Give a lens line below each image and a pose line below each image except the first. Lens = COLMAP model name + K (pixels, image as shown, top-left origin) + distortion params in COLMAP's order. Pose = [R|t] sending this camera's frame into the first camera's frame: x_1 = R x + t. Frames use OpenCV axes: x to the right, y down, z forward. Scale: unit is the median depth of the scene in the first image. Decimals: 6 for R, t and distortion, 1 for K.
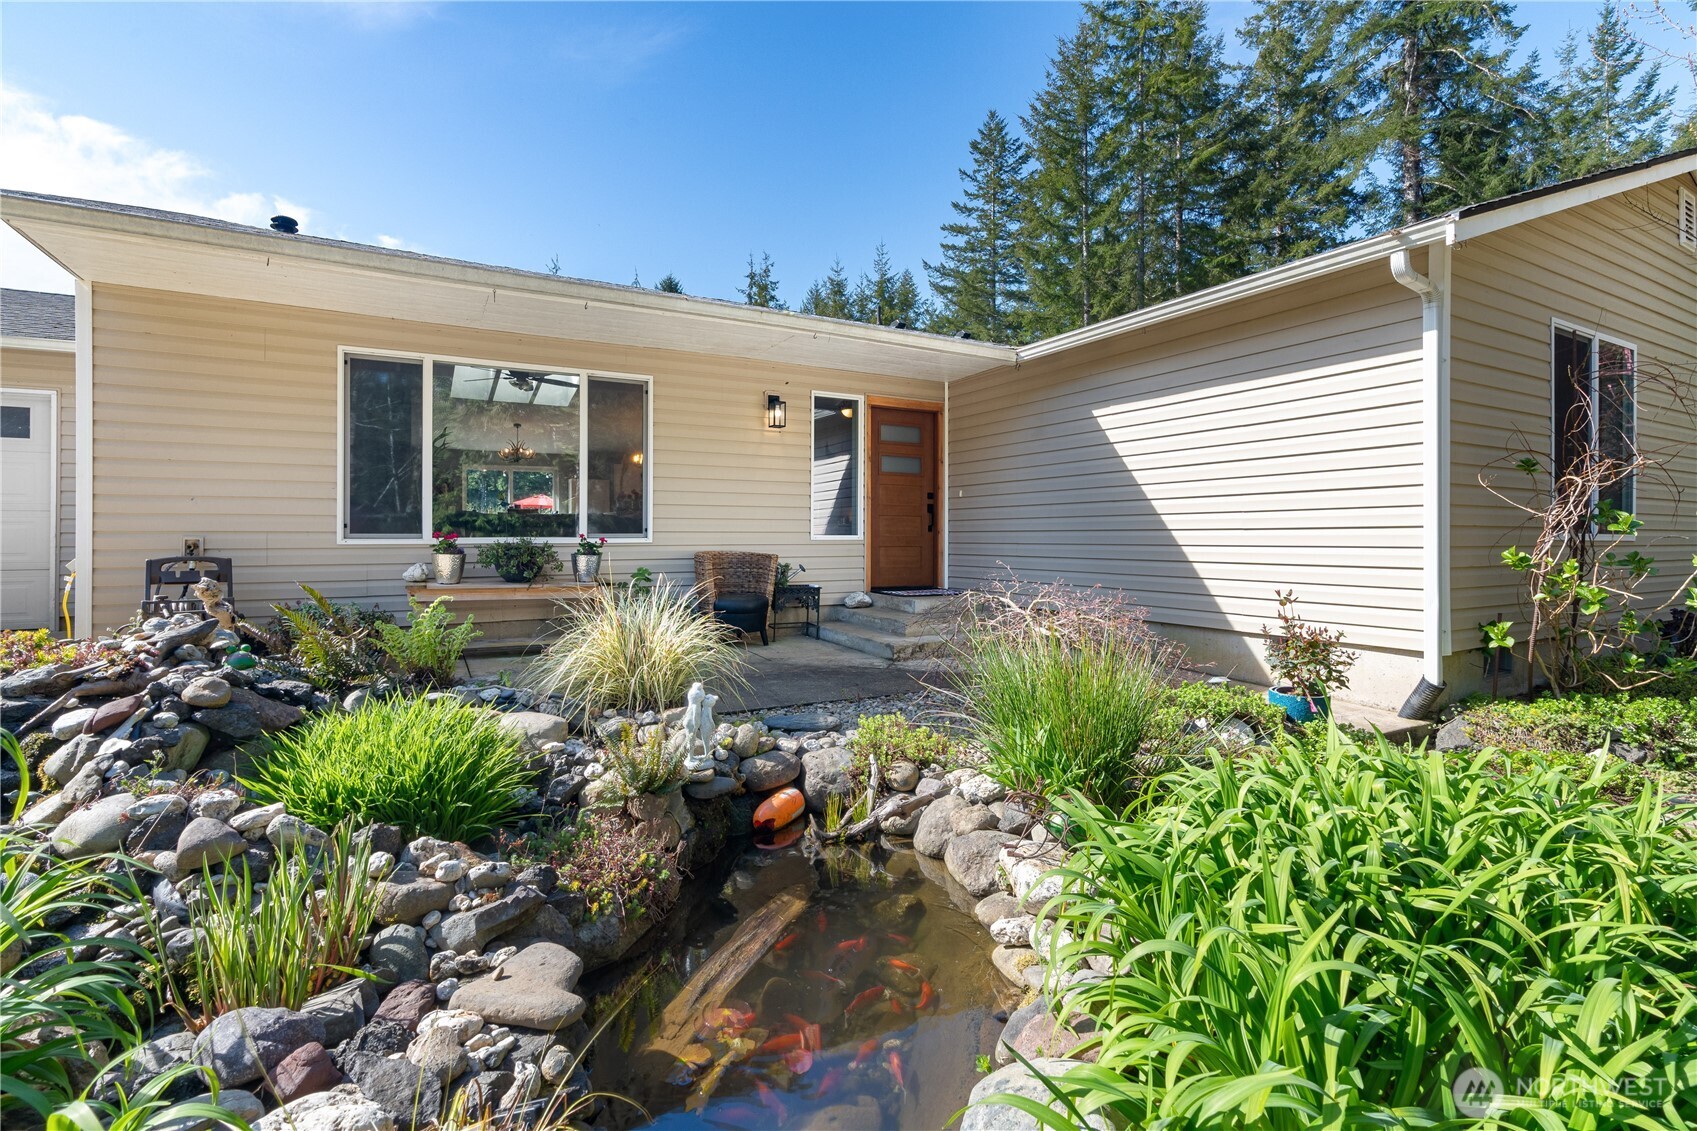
lens RADIAL K [[776.0, 0, 844.4], [0, 776.0, 535.8], [0, 0, 1]] dist [-0.001484, 0.000072]
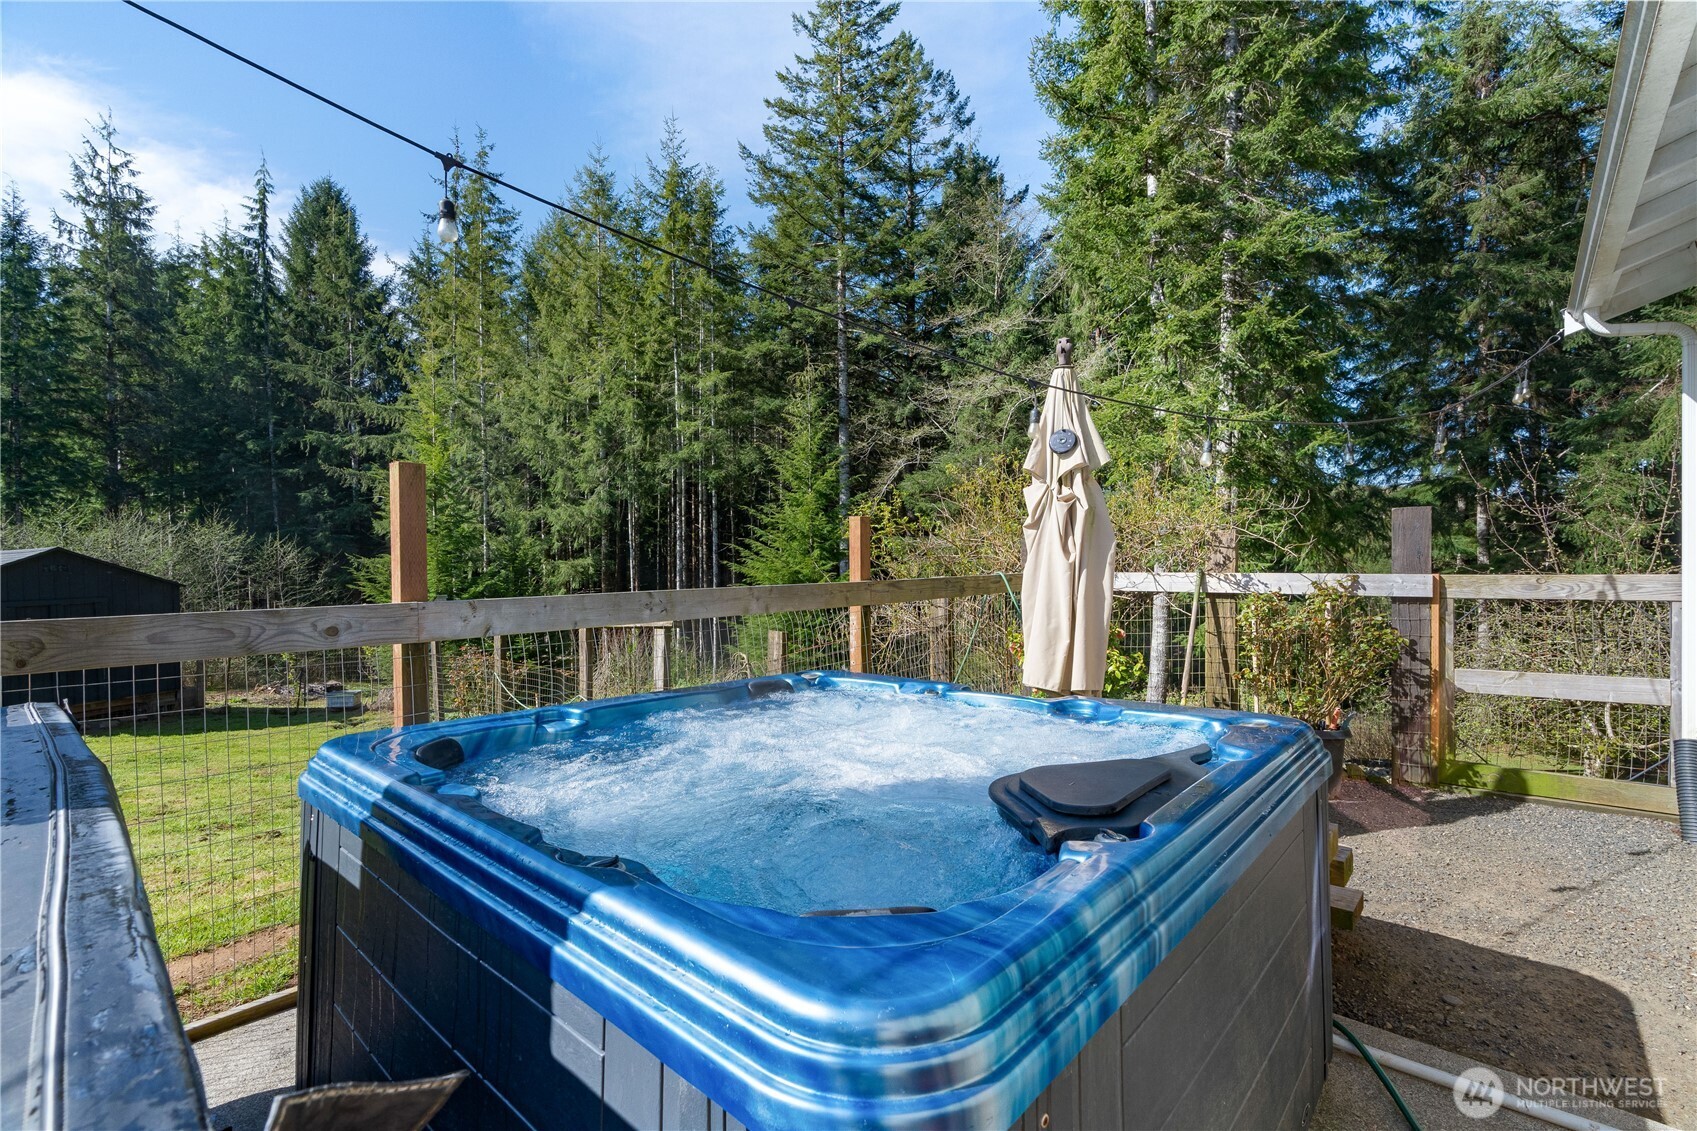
lens RADIAL K [[767.5, 0, 848.5], [0, 767.5, 565.5], [0, 0, 1]] dist [-0.001684, 0.001159]
pose [[0.945432, -0.011719, 0.325609, -0.028058], [0.007811, 0.999881, 0.013306, -0.003654], [-0.325726, -0.010037, 0.945411, 0.349611]]
